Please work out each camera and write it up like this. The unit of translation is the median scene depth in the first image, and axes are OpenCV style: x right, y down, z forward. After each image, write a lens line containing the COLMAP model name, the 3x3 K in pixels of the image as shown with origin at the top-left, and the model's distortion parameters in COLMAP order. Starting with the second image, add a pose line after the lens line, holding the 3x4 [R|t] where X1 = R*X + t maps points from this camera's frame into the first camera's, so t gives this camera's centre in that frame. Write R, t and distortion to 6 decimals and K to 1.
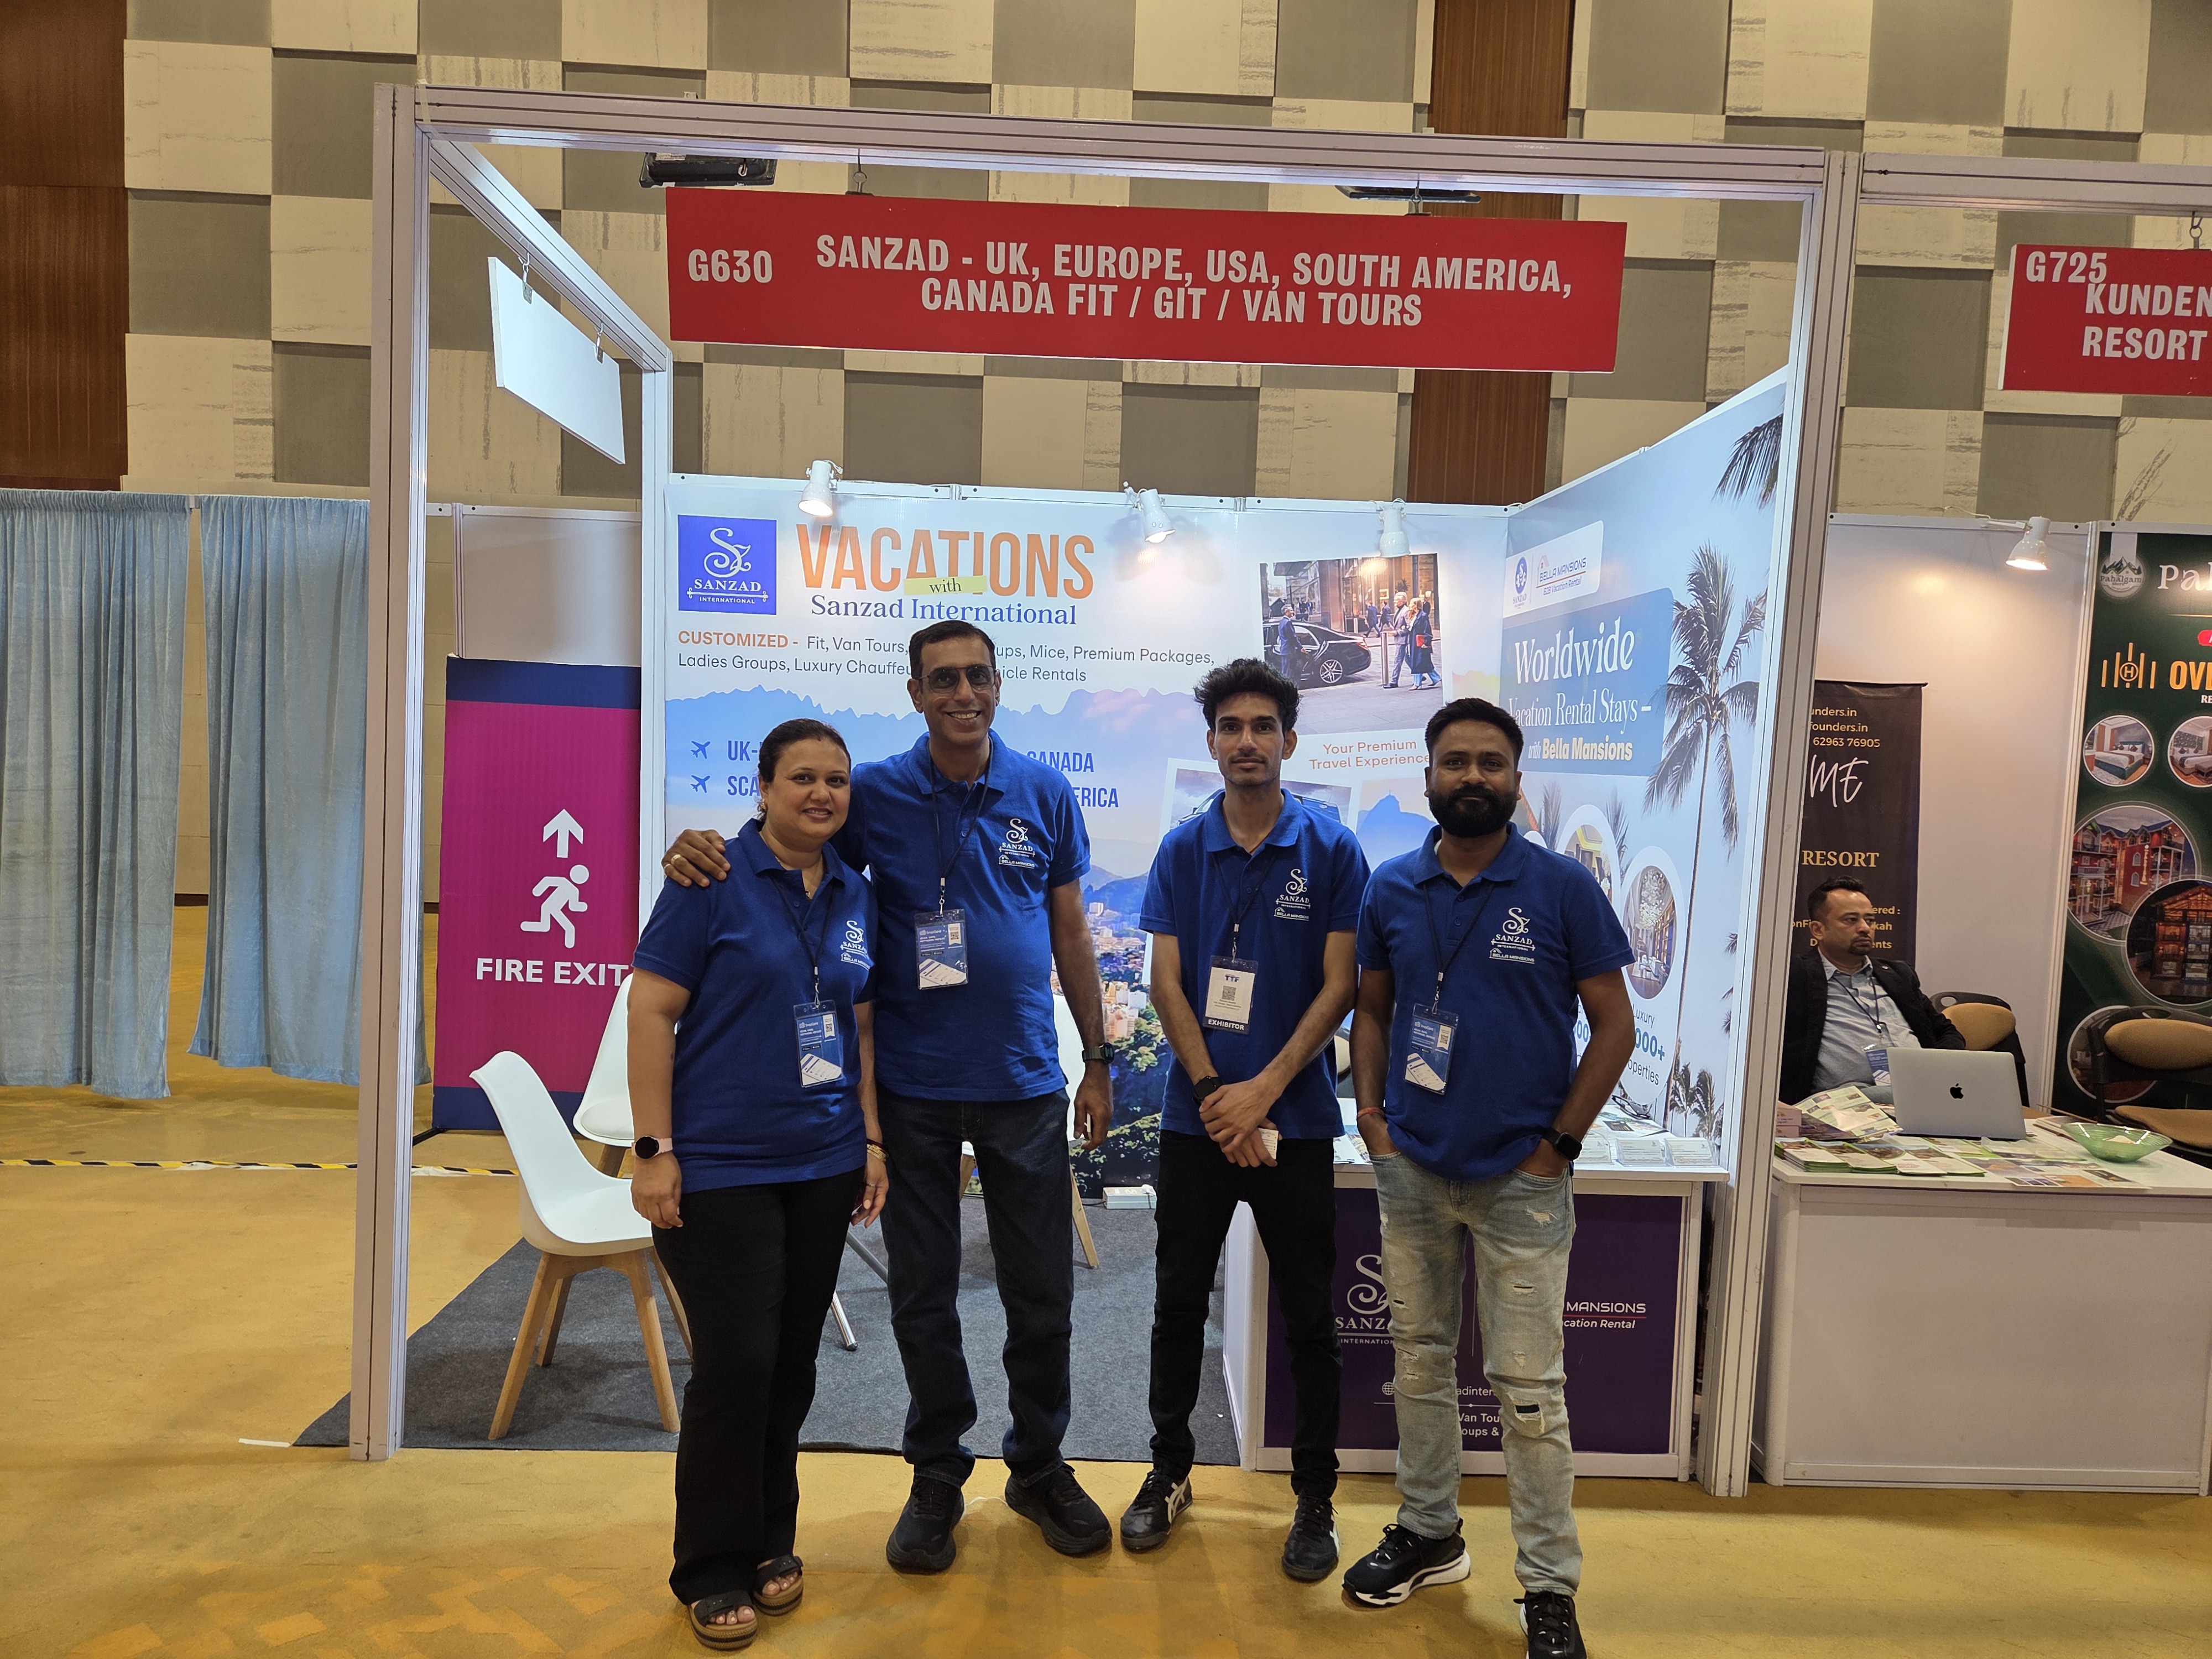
lens RADIAL K [[1497.9, 0, 1111.1], [0, 1497.9, 849.8], [0, 0, 1]] dist [0.051316, -0.044658]
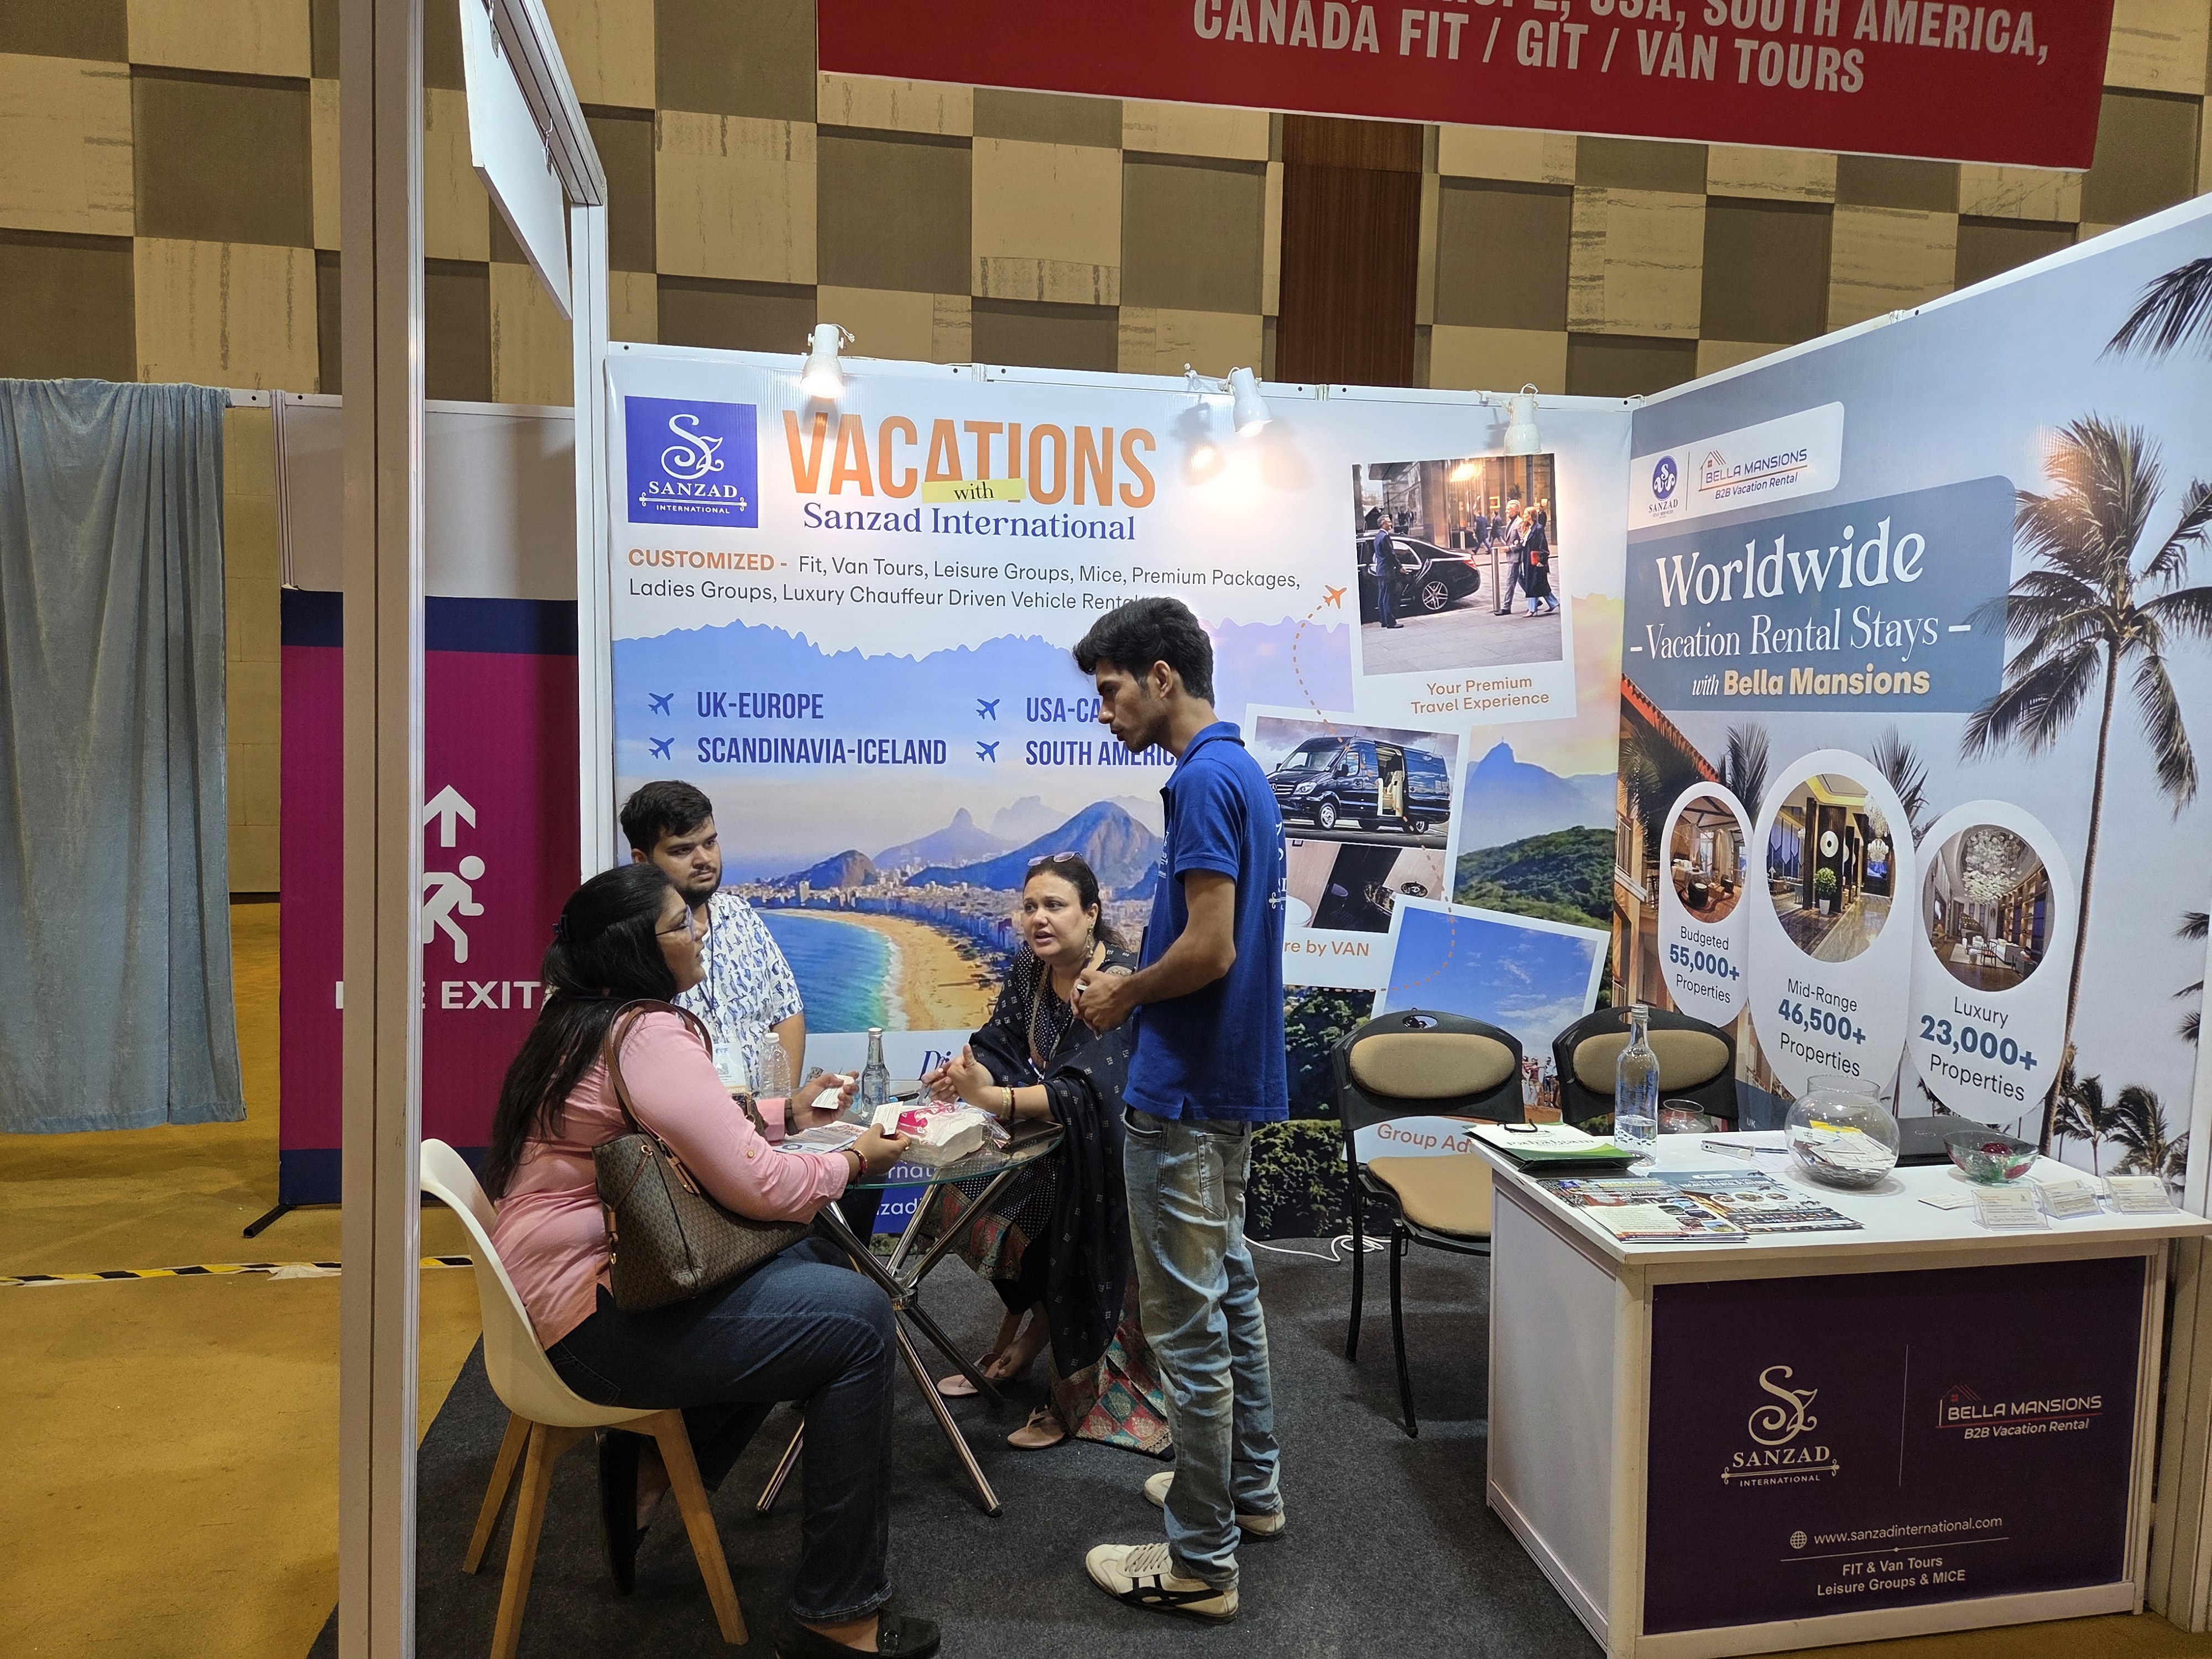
lens RADIAL K [[1497.9, 0, 1087.8], [0, 1497.9, 820.0], [0, 0, 1]] dist [0.051316, -0.044658]
pose [[0.988439, -0.029951, 0.148631, -0.174087], [0.027953, 0.999489, 0.015514, -0.013143], [-0.149020, -0.011180, 0.988771, 0.206484]]
